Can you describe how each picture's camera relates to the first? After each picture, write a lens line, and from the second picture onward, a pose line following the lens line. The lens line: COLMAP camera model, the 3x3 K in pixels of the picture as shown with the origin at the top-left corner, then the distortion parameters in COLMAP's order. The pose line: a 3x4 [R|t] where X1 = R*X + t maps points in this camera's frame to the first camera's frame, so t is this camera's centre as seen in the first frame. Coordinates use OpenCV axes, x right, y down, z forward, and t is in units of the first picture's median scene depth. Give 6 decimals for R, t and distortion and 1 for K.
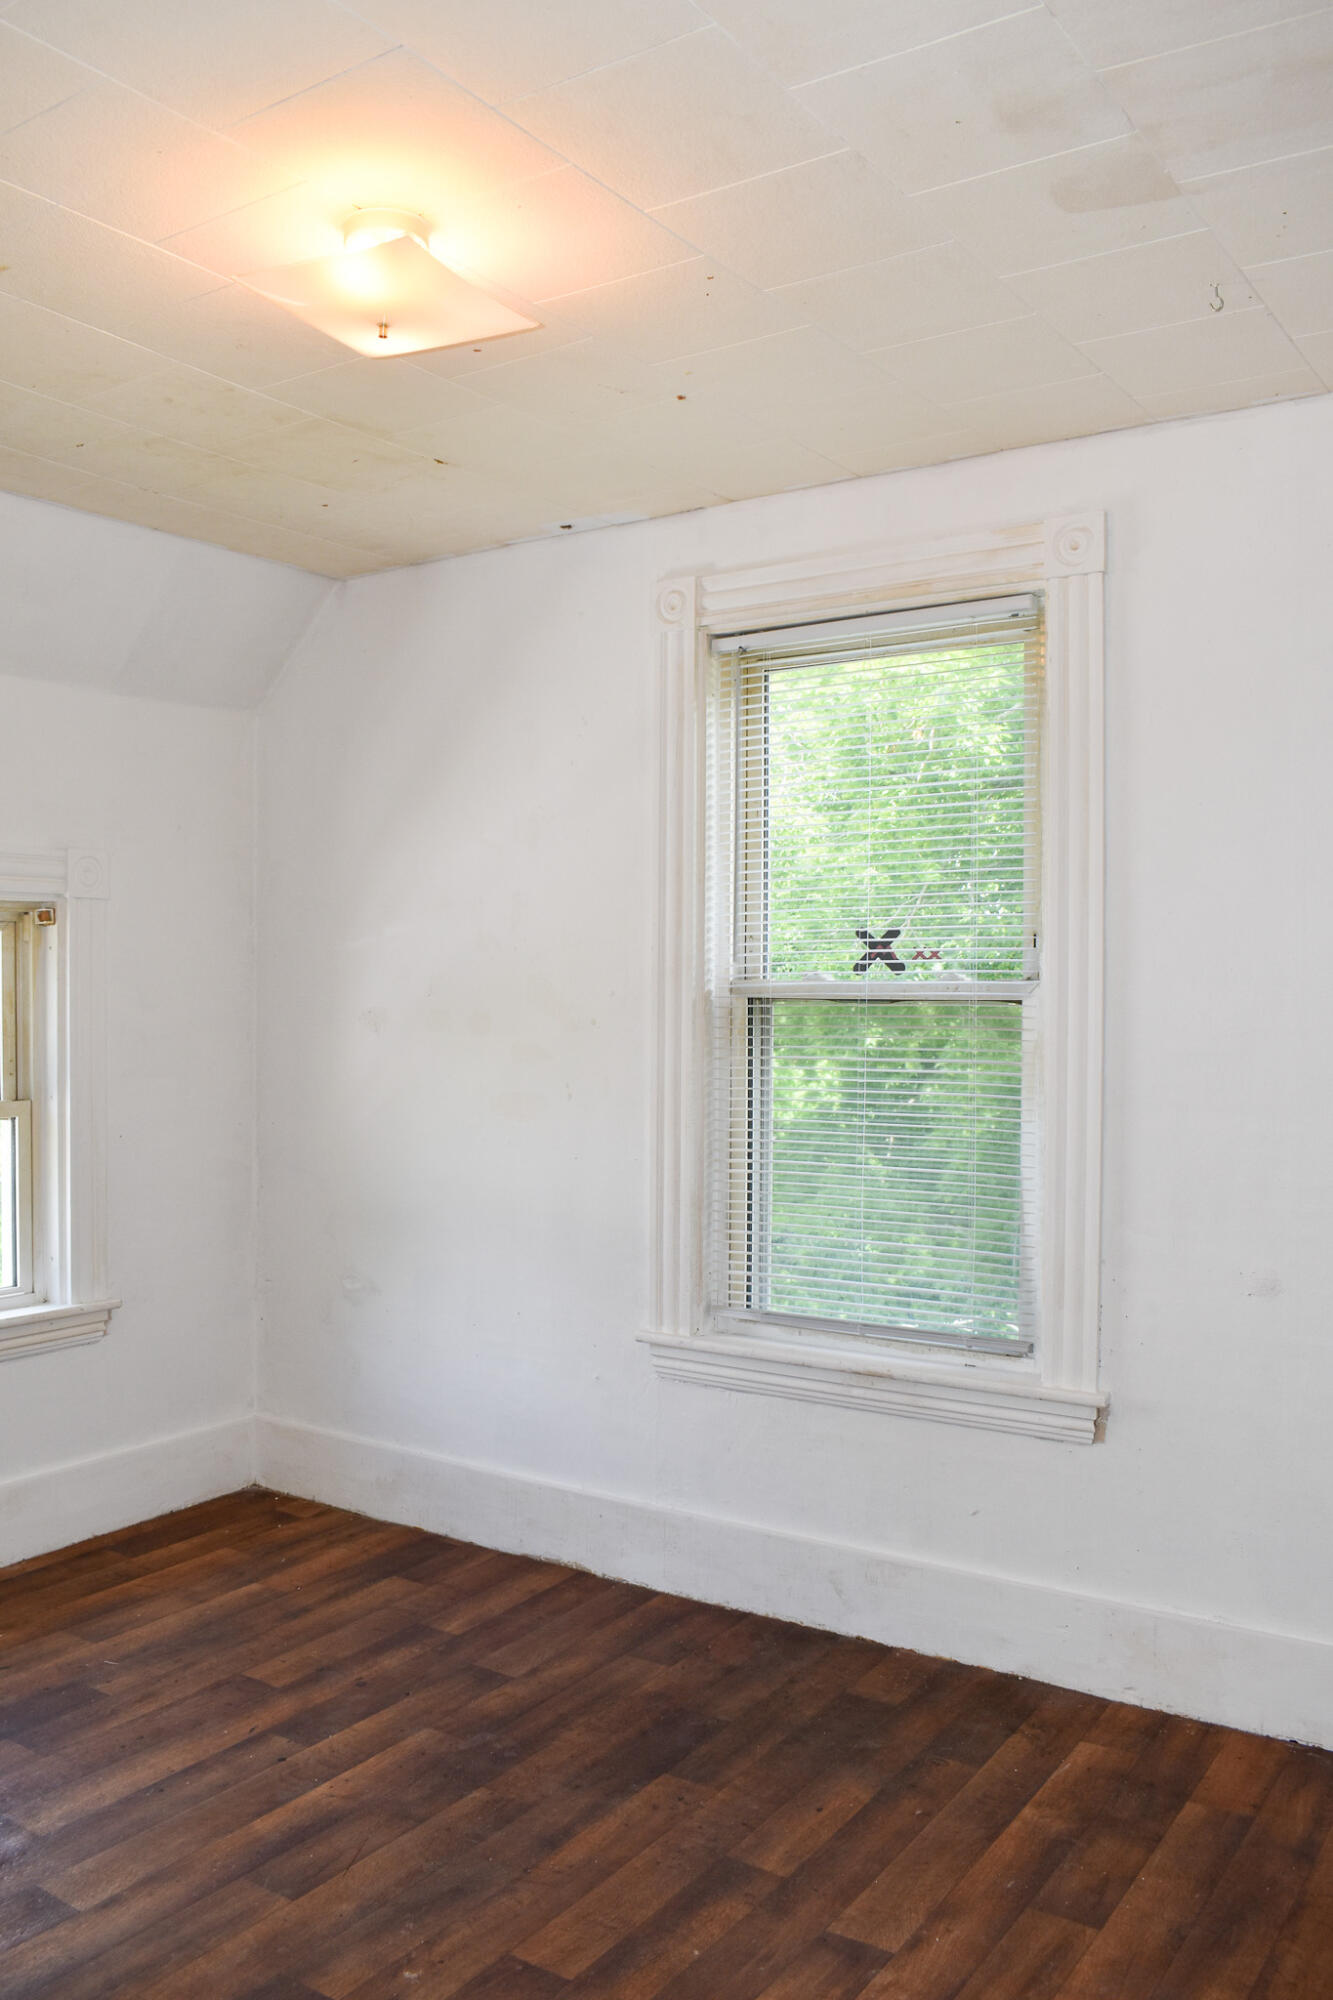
lens RADIAL K [[1577.6, 0, 658.4], [0, 1577.6, 1009.4], [0, 0, 1]] dist [-0.099845, 0.009702]
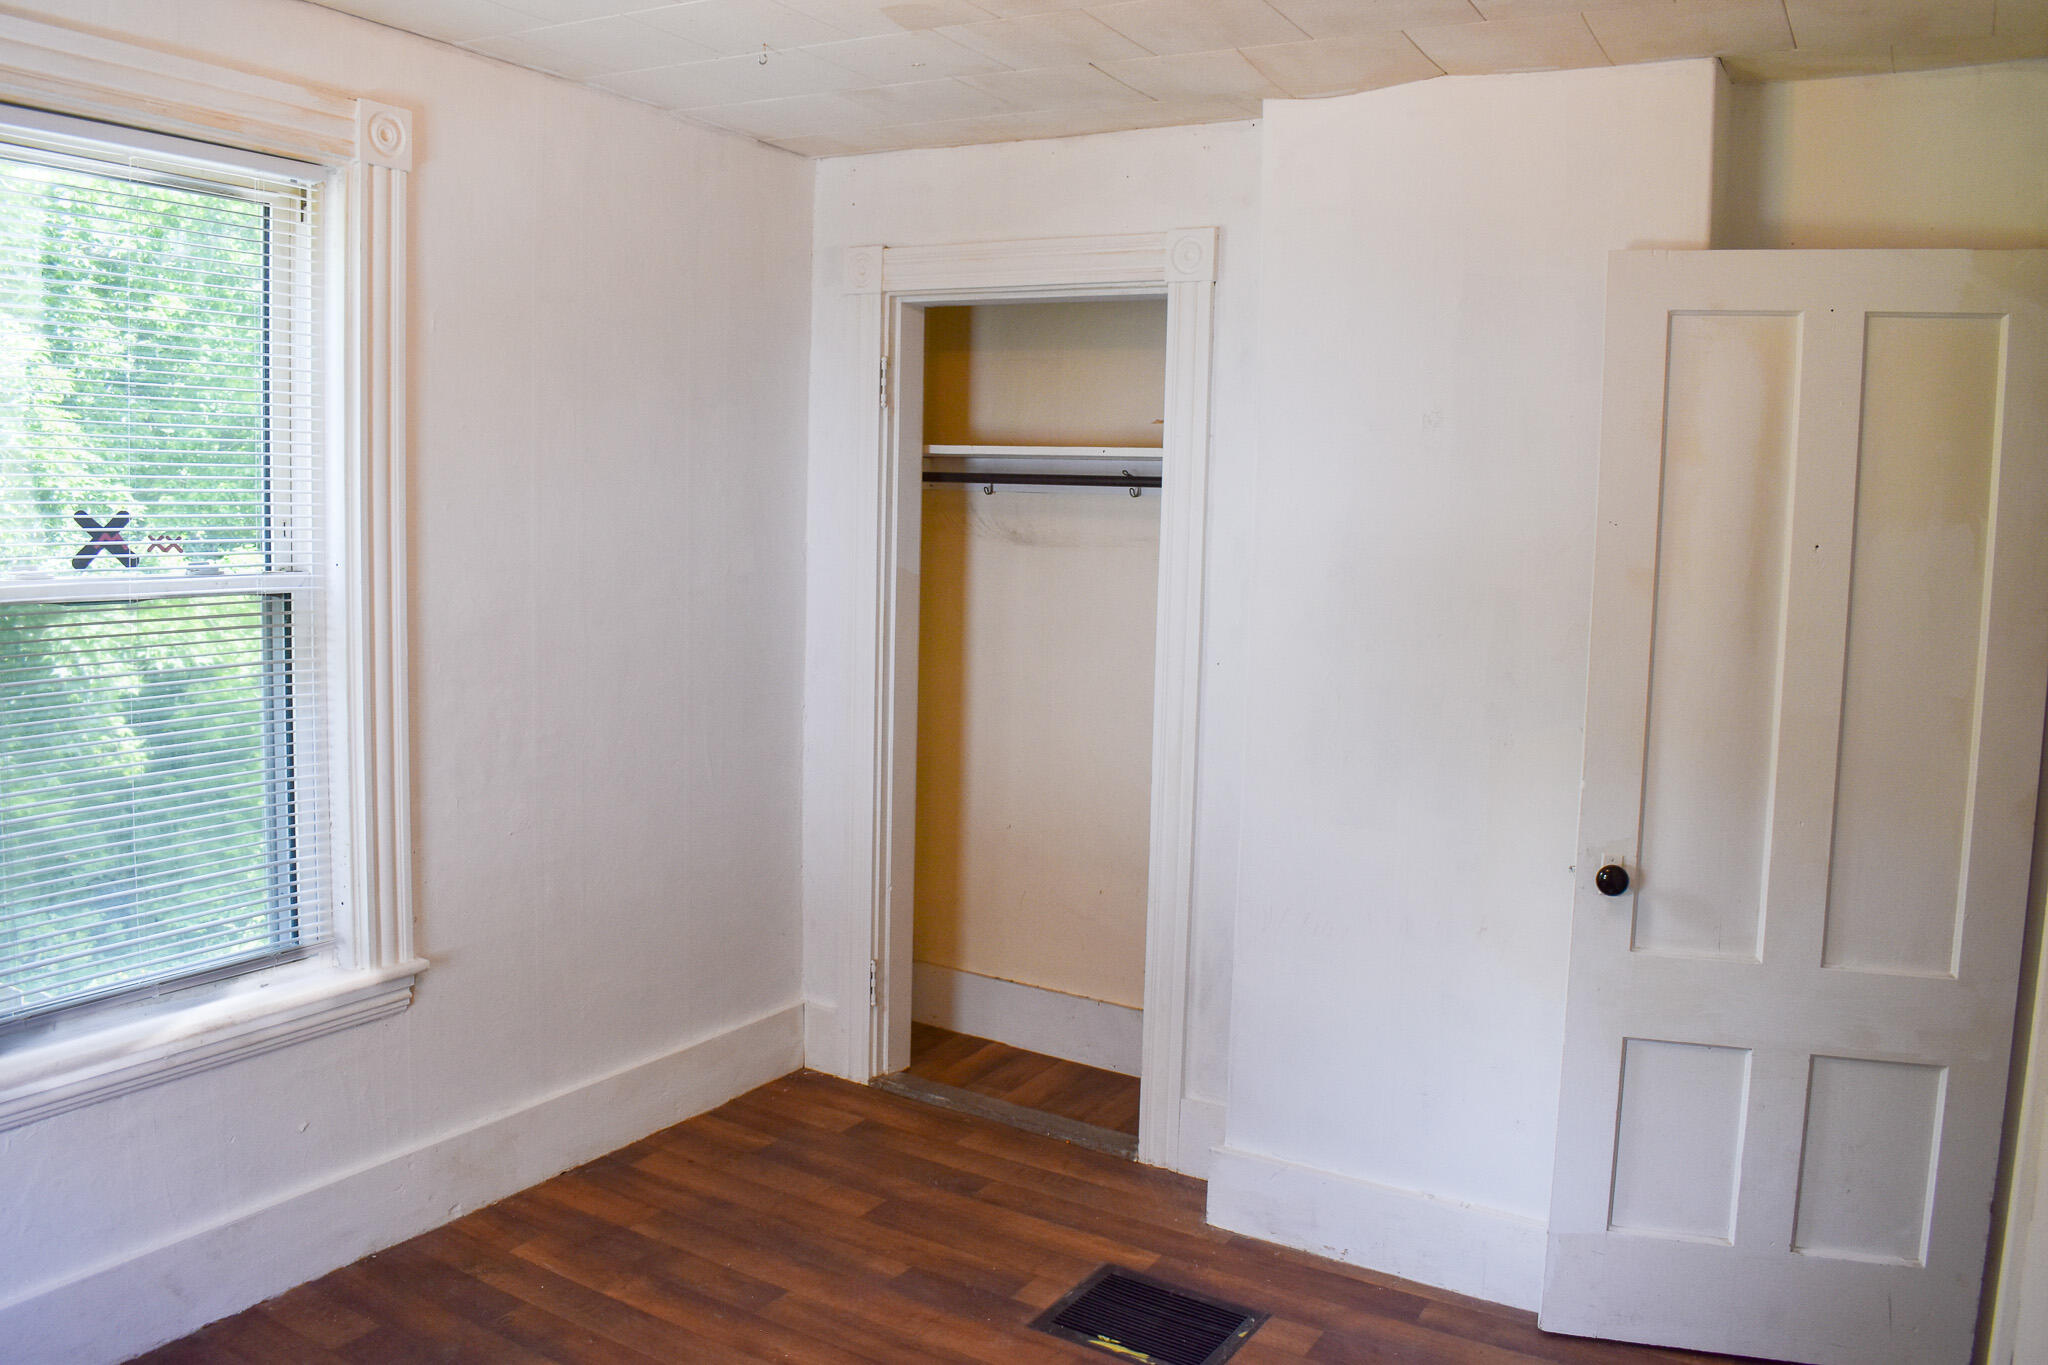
lens RADIAL K [[1615.5, 0, 1017.4], [0, 1615.5, 671.0], [0, 0, 1]] dist [-0.099845, 0.009702]
pose [[-0.053888, -0.125003, 0.990692, -0.765392], [-0.034625, 0.991771, 0.123256, -0.096201], [-0.997946, -0.027661, -0.057773, 0.631436]]
